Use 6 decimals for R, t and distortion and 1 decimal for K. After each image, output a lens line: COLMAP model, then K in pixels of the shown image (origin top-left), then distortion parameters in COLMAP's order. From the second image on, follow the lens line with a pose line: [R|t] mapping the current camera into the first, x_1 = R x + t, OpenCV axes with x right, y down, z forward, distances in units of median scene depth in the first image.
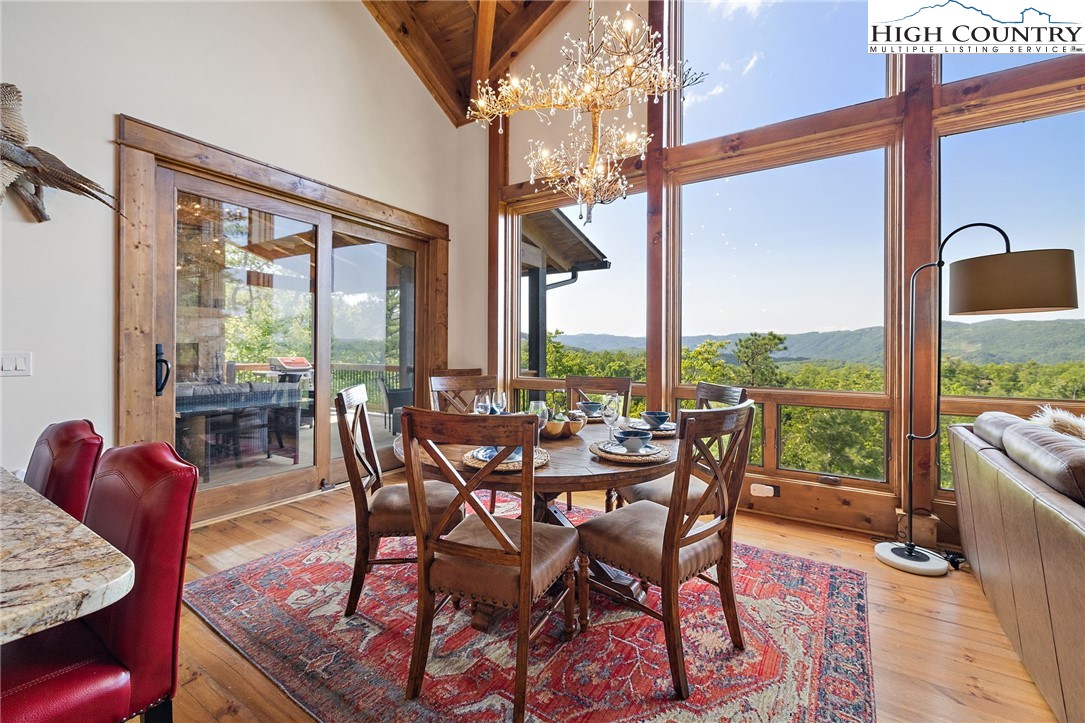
lens RADIAL K [[456.6, 0, 540.3], [0, 456.6, 352.1], [0, 0, 1]] dist [0.000021, 0.000174]
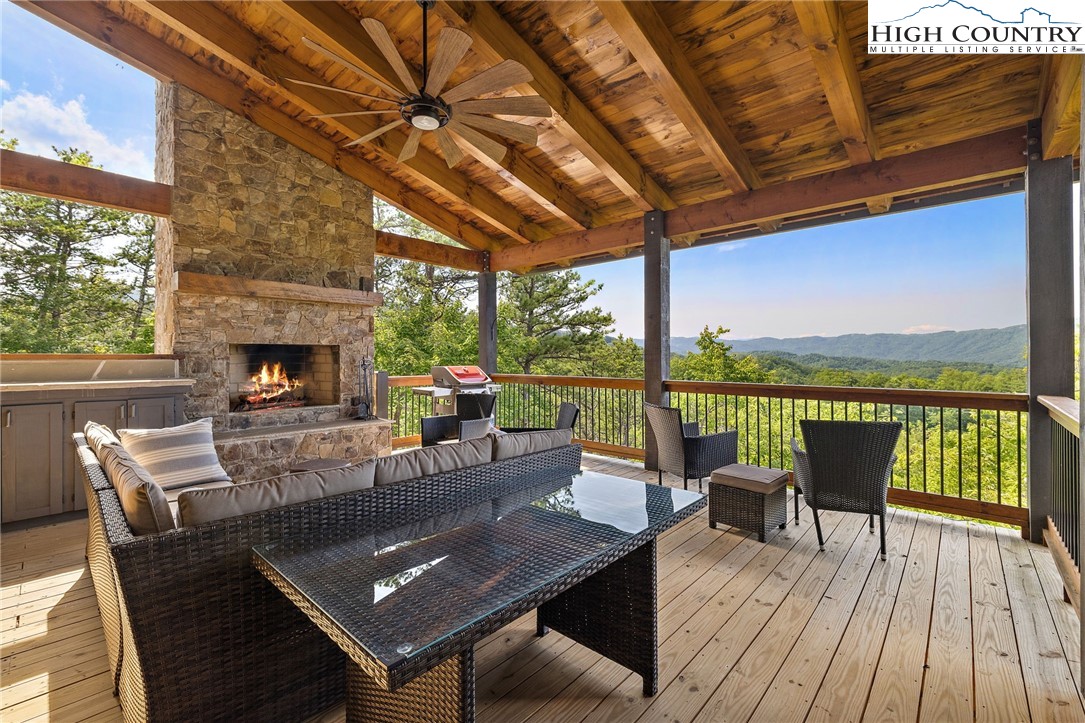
lens RADIAL K [[456.6, 0, 540.7], [0, 456.6, 359.5], [0, 0, 1]] dist [0.000021, 0.000174]
pose [[0.982850, -0.005317, -0.184329, -0.216434], [0.006522, 0.999961, 0.005928, -0.000615], [0.184291, -0.007028, 0.982847, 0.258972]]
